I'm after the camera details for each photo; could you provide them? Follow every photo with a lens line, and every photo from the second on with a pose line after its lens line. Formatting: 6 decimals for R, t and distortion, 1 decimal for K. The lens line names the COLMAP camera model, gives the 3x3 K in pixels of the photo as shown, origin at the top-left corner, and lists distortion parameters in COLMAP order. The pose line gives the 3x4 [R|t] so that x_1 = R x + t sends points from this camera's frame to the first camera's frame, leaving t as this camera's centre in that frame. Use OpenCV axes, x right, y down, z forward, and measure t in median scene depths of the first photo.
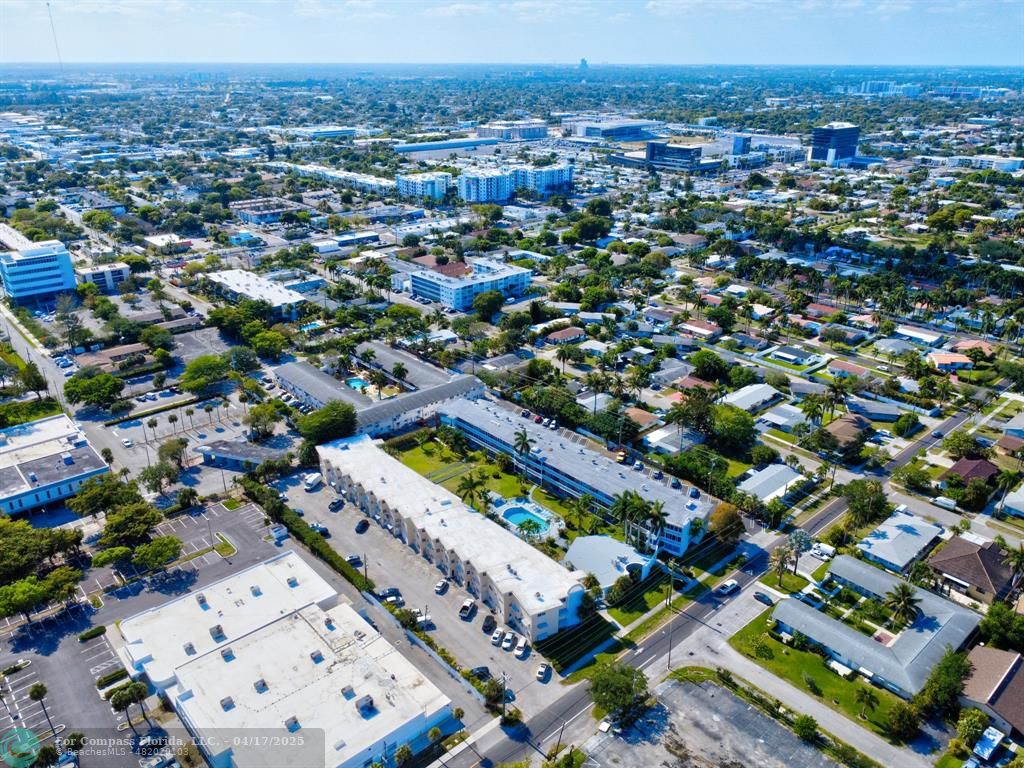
lens RADIAL K [[771.4, 0, 512.7], [0, 771.4, 379.9], [0, 0, 1]] dist [0.007394, -0.006236]
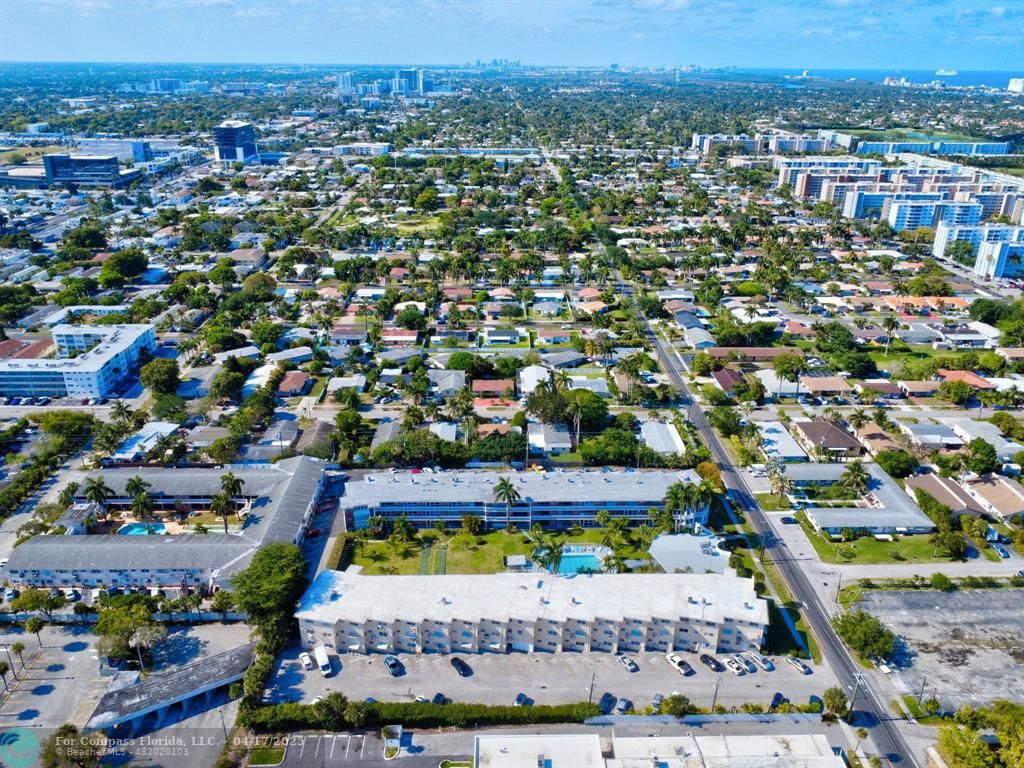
lens RADIAL K [[771.4, 0, 510.1], [0, 771.4, 383.9], [0, 0, 1]] dist [0.007394, -0.006236]
pose [[0.649069, -0.291993, 0.702460, -0.444943], [0.286719, 0.949204, 0.129631, -0.117022], [-0.704629, 0.117269, 0.699818, 0.281542]]
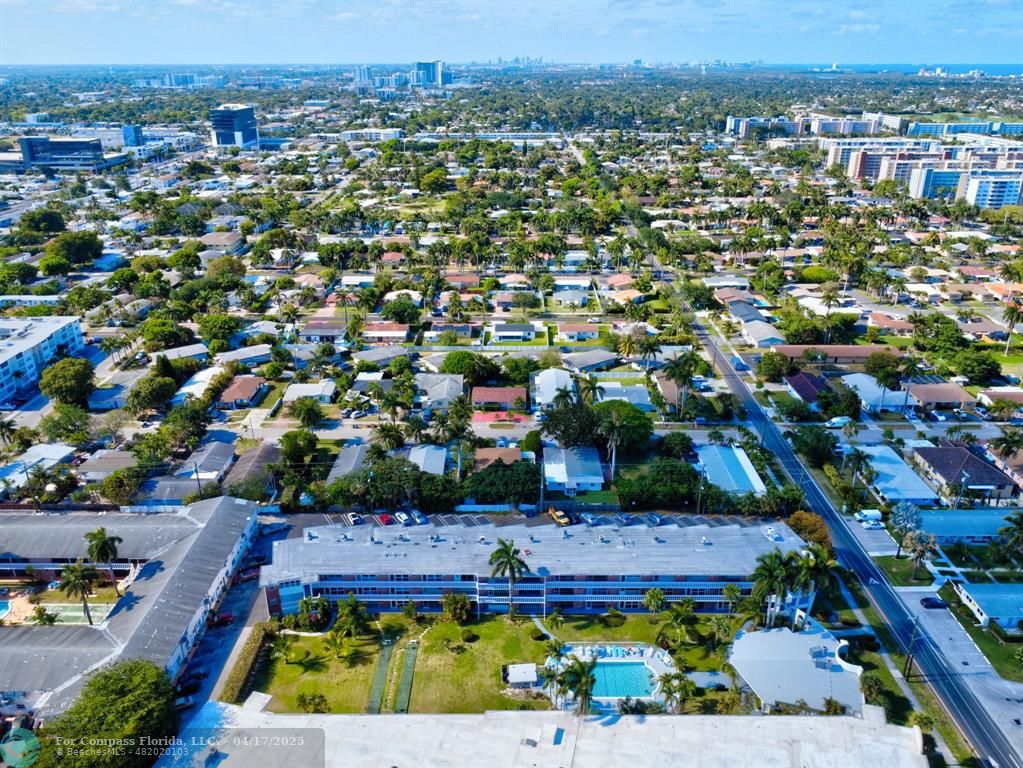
lens RADIAL K [[770.6, 0, 509.2], [0, 770.6, 389.1], [0, 0, 1]] dist [0.007394, -0.006236]
pose [[0.669749, -0.295584, 0.681224, -0.269357], [0.289221, 0.948758, 0.127318, -0.091219], [-0.683950, 0.111753, 0.720919, 0.438980]]
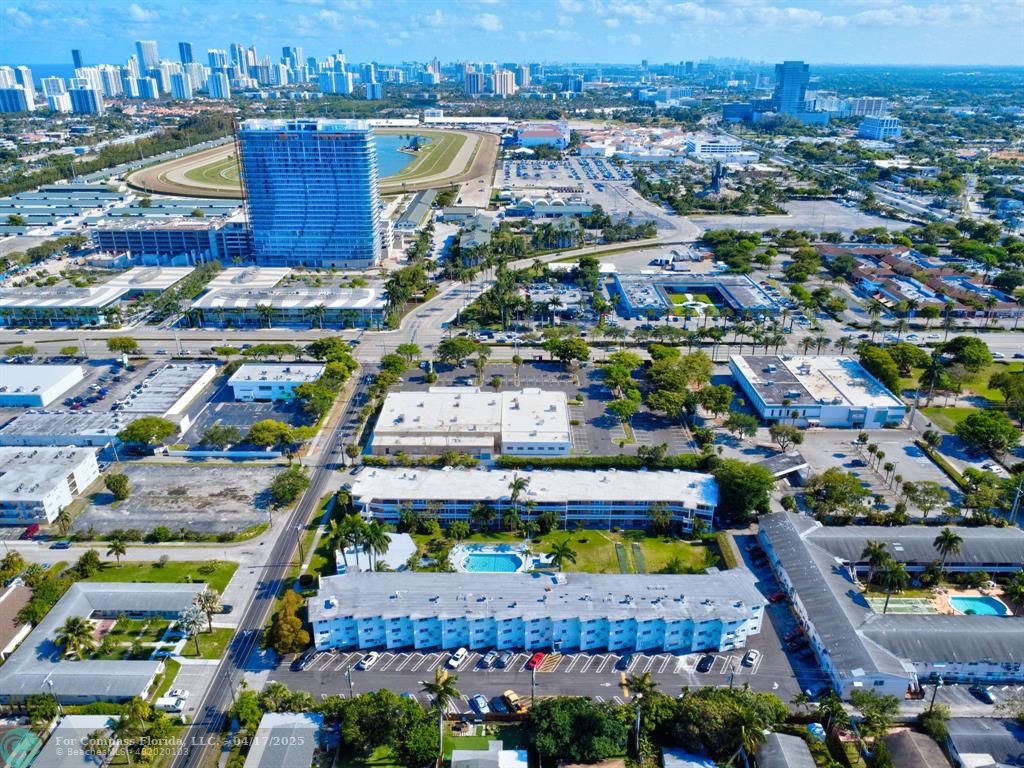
lens RADIAL K [[771.4, 0, 511.4], [0, 771.4, 385.2], [0, 0, 1]] dist [0.007394, -0.006236]
pose [[-0.676051, 0.283728, -0.680039, 0.412584], [-0.287852, 0.747869, 0.598192, -0.387902], [0.678304, 0.600159, -0.423926, 0.930065]]
